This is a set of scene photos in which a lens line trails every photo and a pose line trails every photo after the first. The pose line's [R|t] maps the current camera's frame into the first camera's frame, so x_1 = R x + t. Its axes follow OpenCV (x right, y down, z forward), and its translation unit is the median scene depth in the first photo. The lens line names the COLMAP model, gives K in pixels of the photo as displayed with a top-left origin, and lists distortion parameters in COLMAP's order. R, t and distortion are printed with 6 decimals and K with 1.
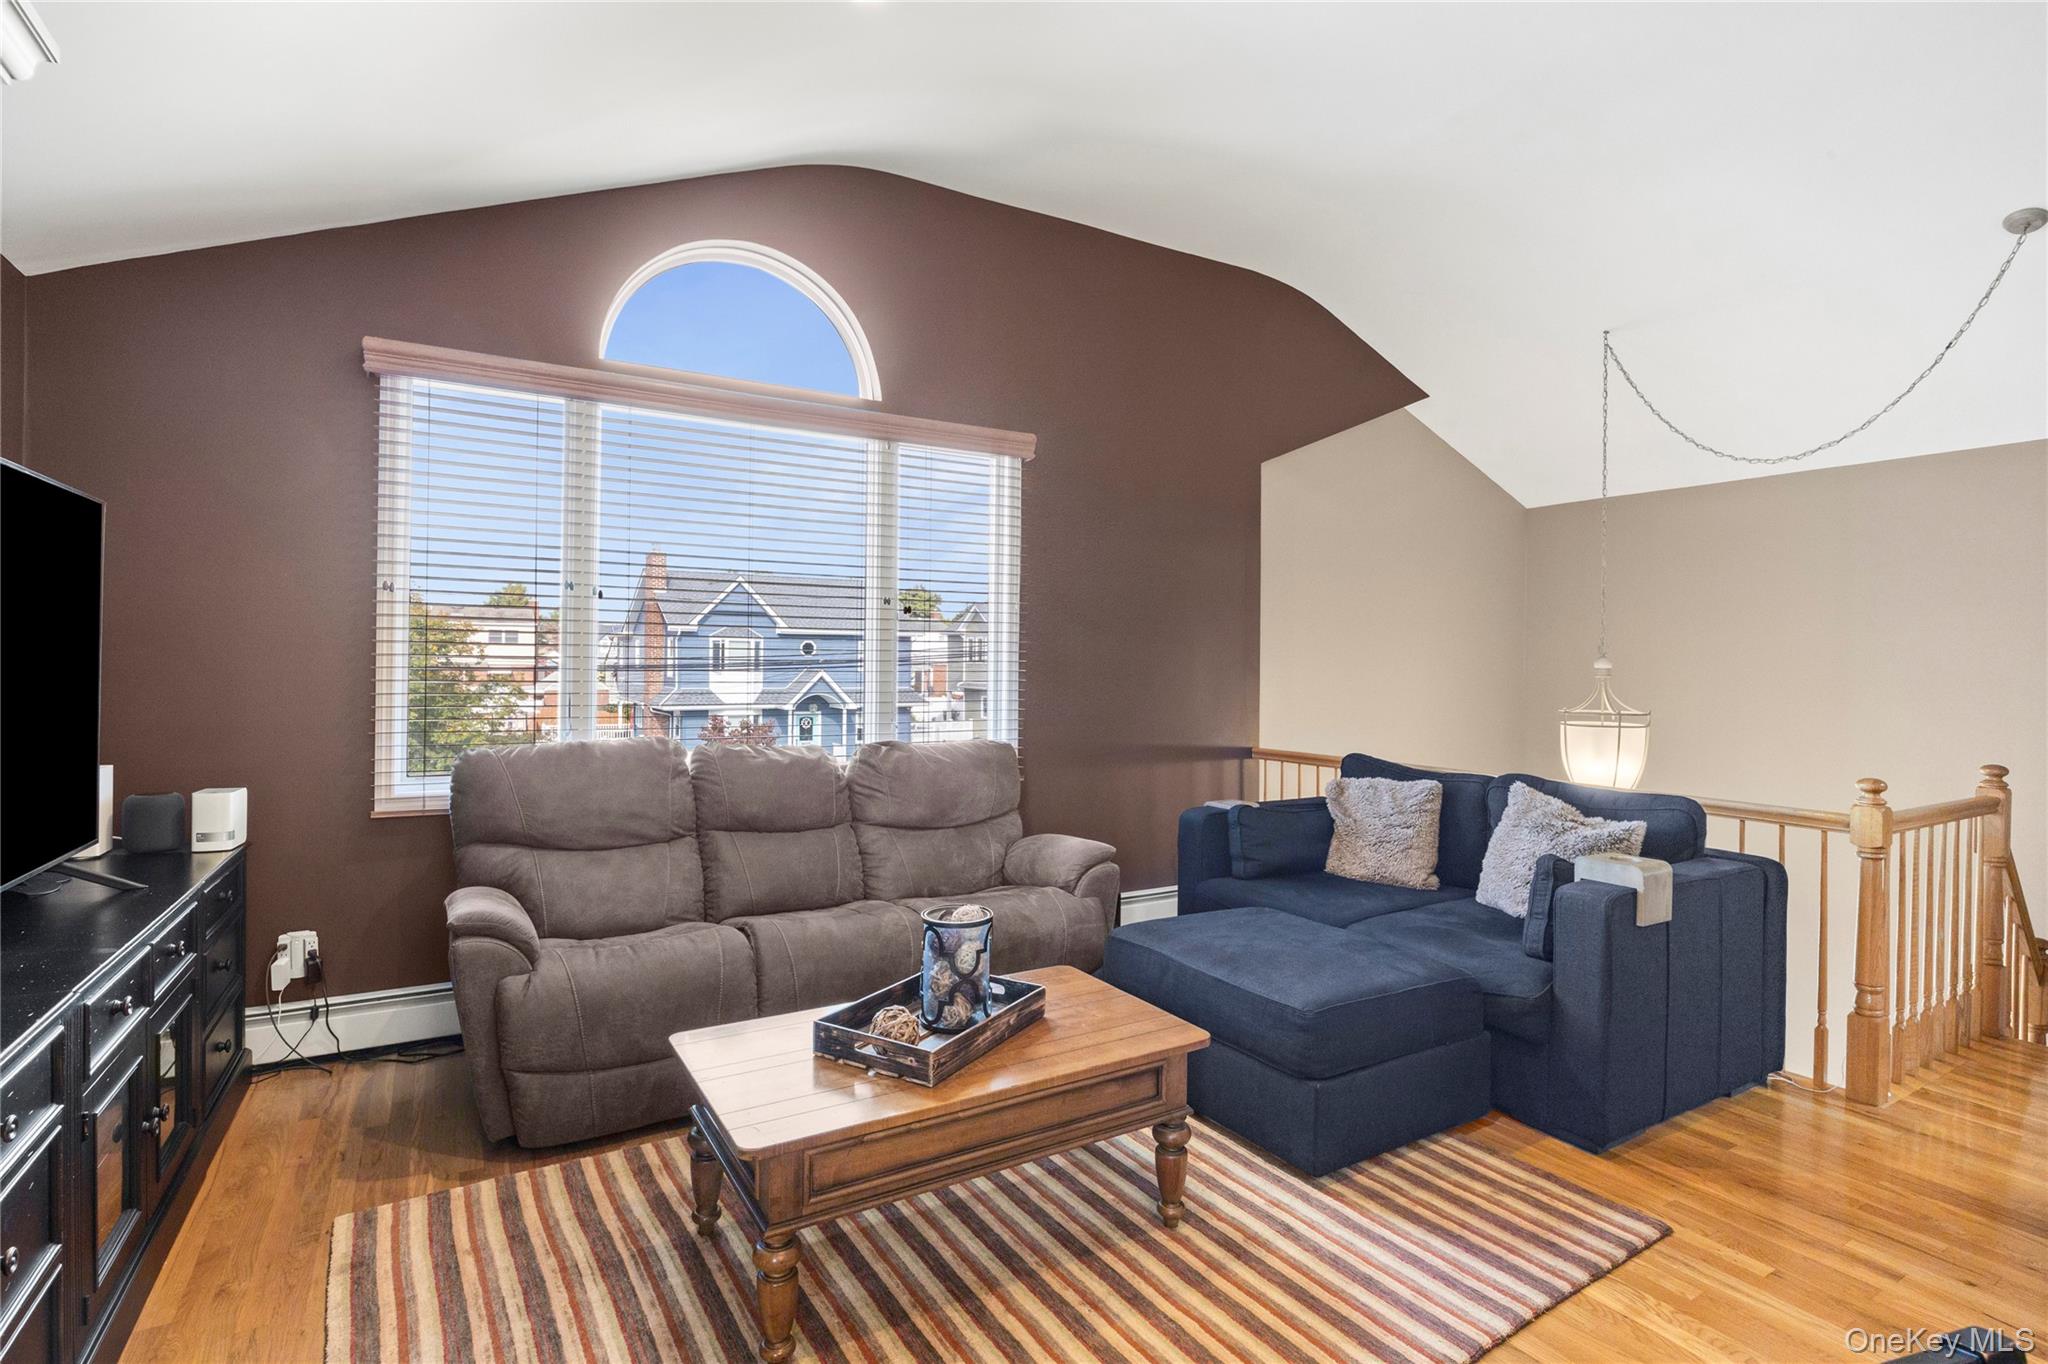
lens RADIAL K [[995.2, 0, 1023.3], [0, 995.2, 667.4], [0, 0, 1]] dist [-0.016681, -0.000280]
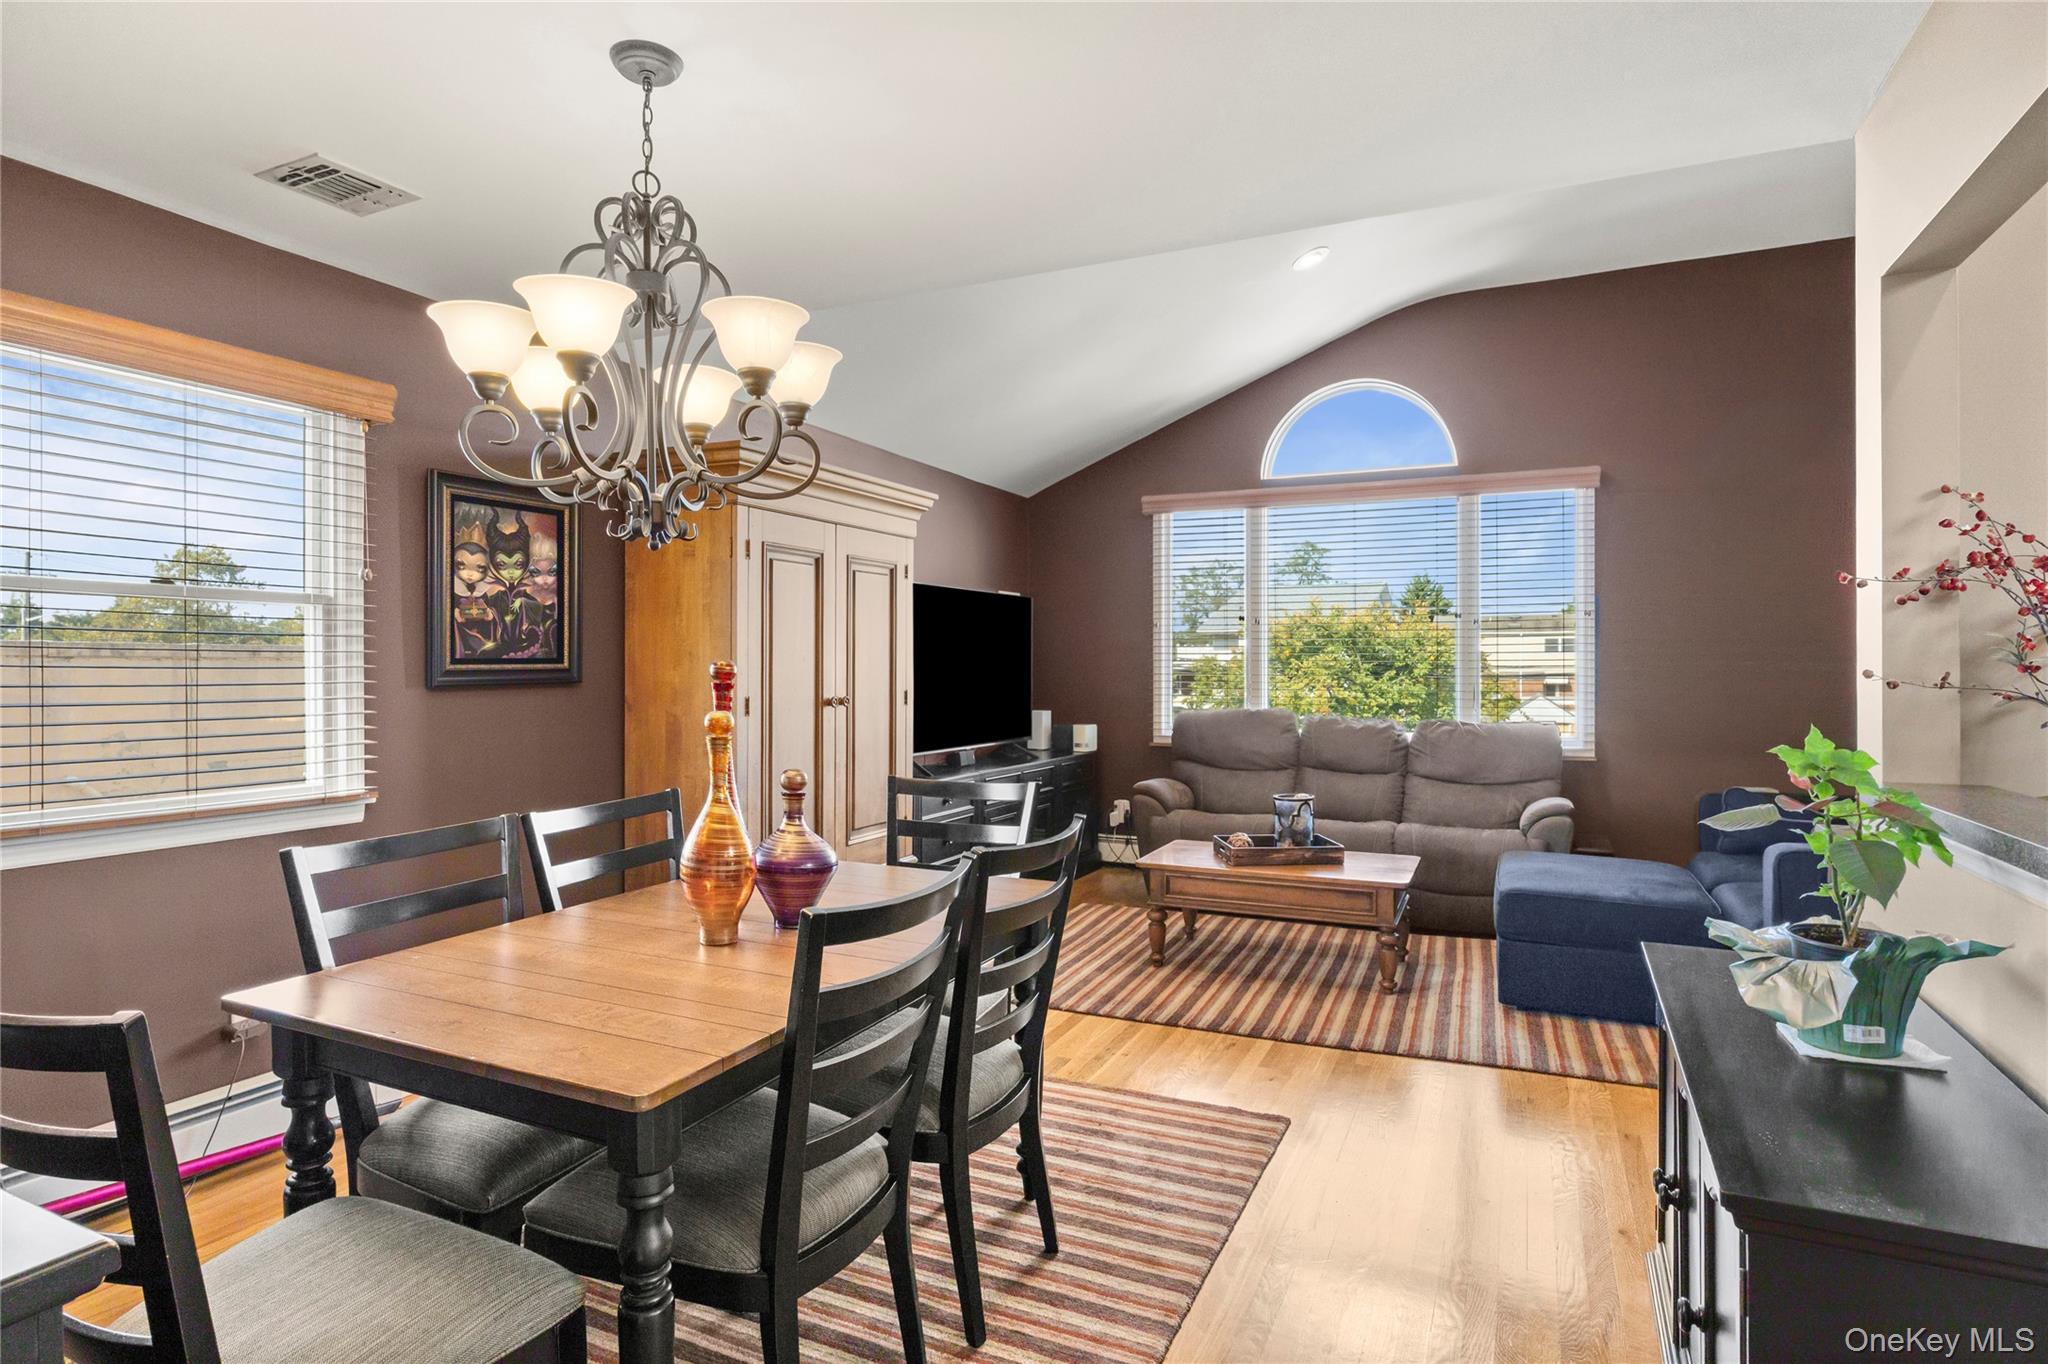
lens RADIAL K [[1088.9, 0, 1013.3], [0, 1088.9, 660.4], [0, 0, 1]] dist [0.000750, -0.000423]
pose [[0.554564, -0.013720, -0.832028, 0.997148], [0.006014, 0.999904, -0.012480, 0.012098], [0.832119, 0.001917, 0.554594, -0.413622]]
